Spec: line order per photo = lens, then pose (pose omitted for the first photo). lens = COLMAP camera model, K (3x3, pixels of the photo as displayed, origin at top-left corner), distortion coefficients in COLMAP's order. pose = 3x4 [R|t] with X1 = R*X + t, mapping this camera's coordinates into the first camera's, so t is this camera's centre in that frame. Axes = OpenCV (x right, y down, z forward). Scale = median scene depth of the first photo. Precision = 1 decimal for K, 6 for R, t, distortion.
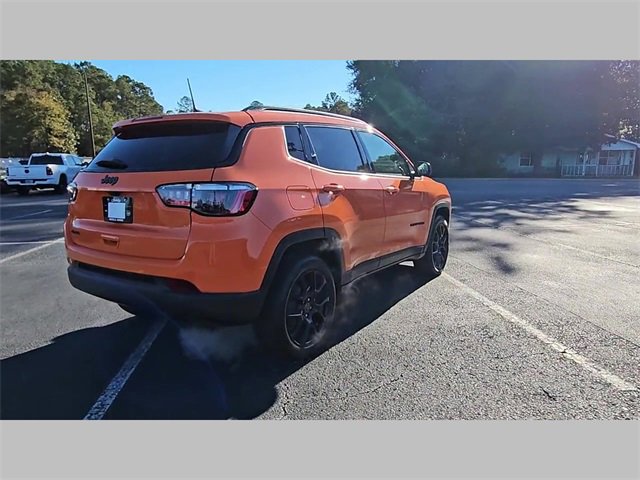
lens RADIAL K [[435.7, 0, 316.4], [0, 435.7, 257.0], [0, 0, 1]] dist [0.010028, -0.006951]
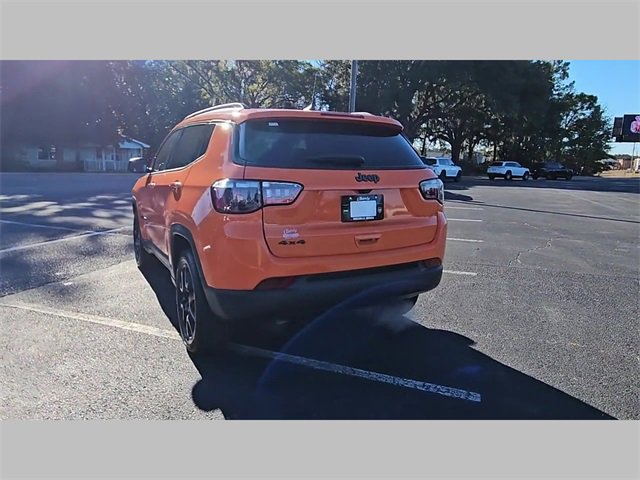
lens RADIAL K [[435.7, 0, 314.2], [0, 435.7, 253.4], [0, 0, 1]] dist [0.010028, -0.006951]
pose [[0.459231, -0.163401, 0.873159, -1.041384], [0.159354, 0.982145, 0.099986, -0.093116], [-0.873907, 0.093225, 0.477070, 0.478034]]
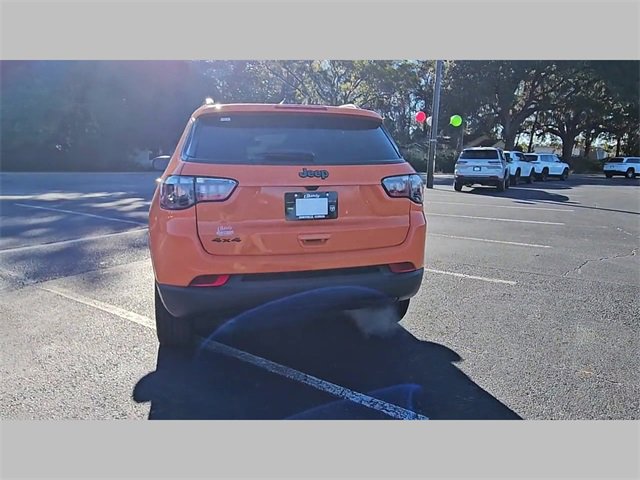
lens RADIAL K [[435.7, 0, 311.1], [0, 435.7, 256.0], [0, 0, 1]] dist [0.010028, -0.006951]
pose [[0.647286, -0.149185, 0.747506, -0.876063], [0.141472, 0.987135, 0.074505, -0.054511], [-0.749004, 0.057525, 0.660064, 0.297918]]
